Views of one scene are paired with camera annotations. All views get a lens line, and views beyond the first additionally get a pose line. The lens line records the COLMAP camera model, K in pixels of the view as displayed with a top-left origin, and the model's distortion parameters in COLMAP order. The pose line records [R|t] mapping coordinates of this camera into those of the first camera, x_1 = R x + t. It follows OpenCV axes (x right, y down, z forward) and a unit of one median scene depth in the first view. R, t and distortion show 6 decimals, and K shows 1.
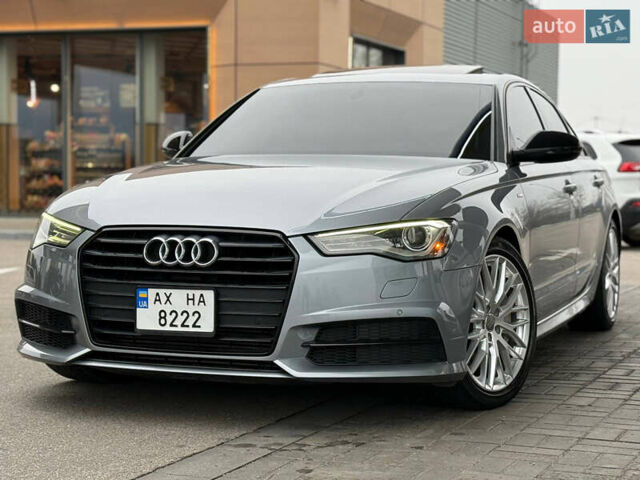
lens RADIAL K [[1367.8, 0, 322.0], [0, 1367.8, 243.7], [0, 0, 1]] dist [0.114624, 0.000000]
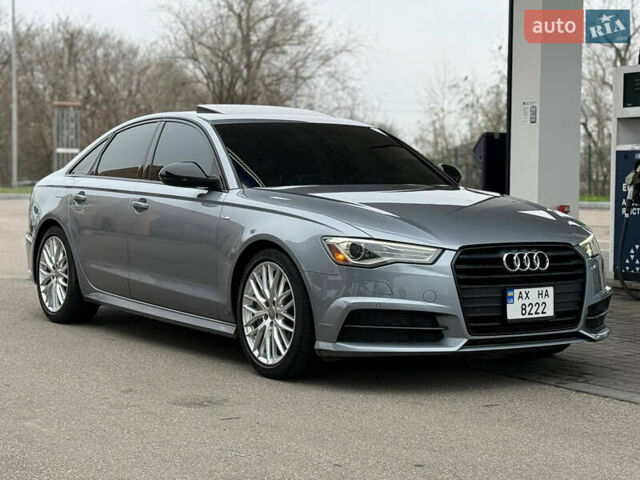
lens RADIAL K [[1367.8, 0, 319.5], [0, 1367.8, 239.9], [0, 0, 1]] dist [0.114624, 0.000000]
pose [[0.607067, -0.046881, 0.793267, -1.294365], [0.042574, 0.998743, 0.026443, -0.059947], [-0.793509, 0.017719, 0.608300, 0.300323]]
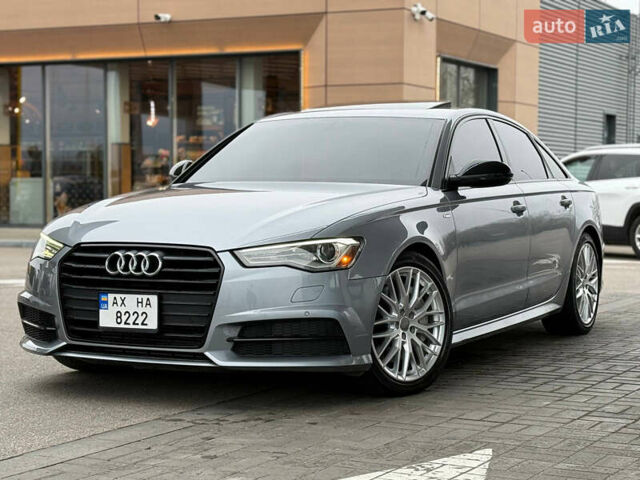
lens RADIAL K [[1367.8, 0, 317.5], [0, 1367.8, 236.4], [0, 0, 1]] dist [0.114624, 0.000000]
pose [[0.993994, -0.000840, -0.109434, 0.189291], [-0.000596, 0.999914, -0.013092, -0.002704], [0.109436, 0.013078, 0.993908, -0.202496]]
